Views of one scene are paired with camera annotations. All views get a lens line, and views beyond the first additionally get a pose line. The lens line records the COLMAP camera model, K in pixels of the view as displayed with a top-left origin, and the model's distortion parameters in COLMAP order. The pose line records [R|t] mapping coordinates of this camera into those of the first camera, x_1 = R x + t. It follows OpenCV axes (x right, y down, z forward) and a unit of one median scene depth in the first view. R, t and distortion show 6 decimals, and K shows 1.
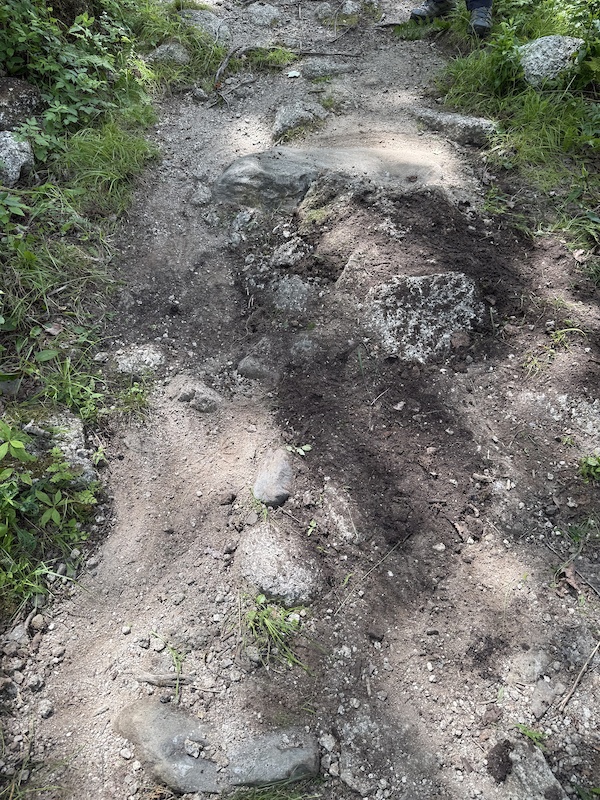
lens RADIAL K [[560.0, 0, 301.6], [0, 560.0, 400.8], [0, 0, 1]] dist [-0.007487, -0.006502]
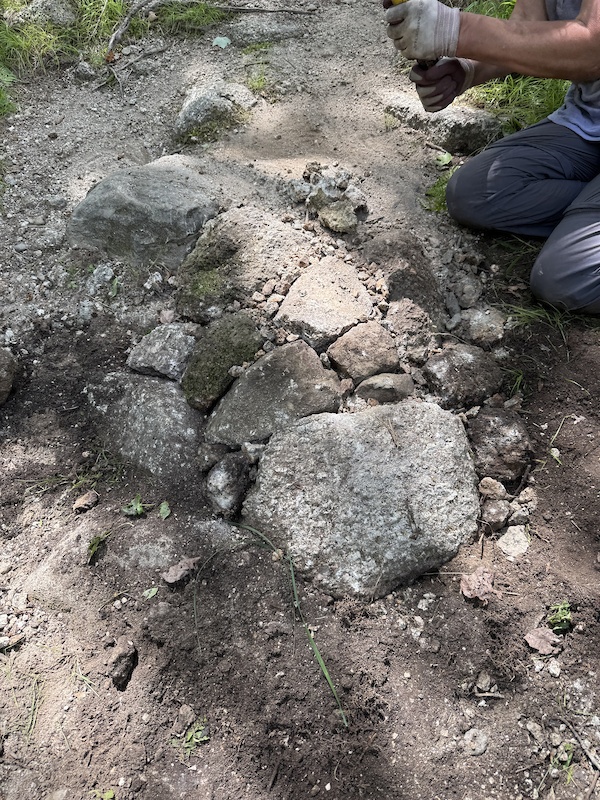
lens RADIAL K [[560.0, 0, 298.4], [0, 560.0, 399.2], [0, 0, 1]] dist [-0.007487, -0.006502]
pose [[0.999955, 0.002591, -0.009125, 0.104816], [-0.002110, 0.998628, 0.052318, -0.183359], [0.009248, -0.052297, 0.998589, 0.297201]]
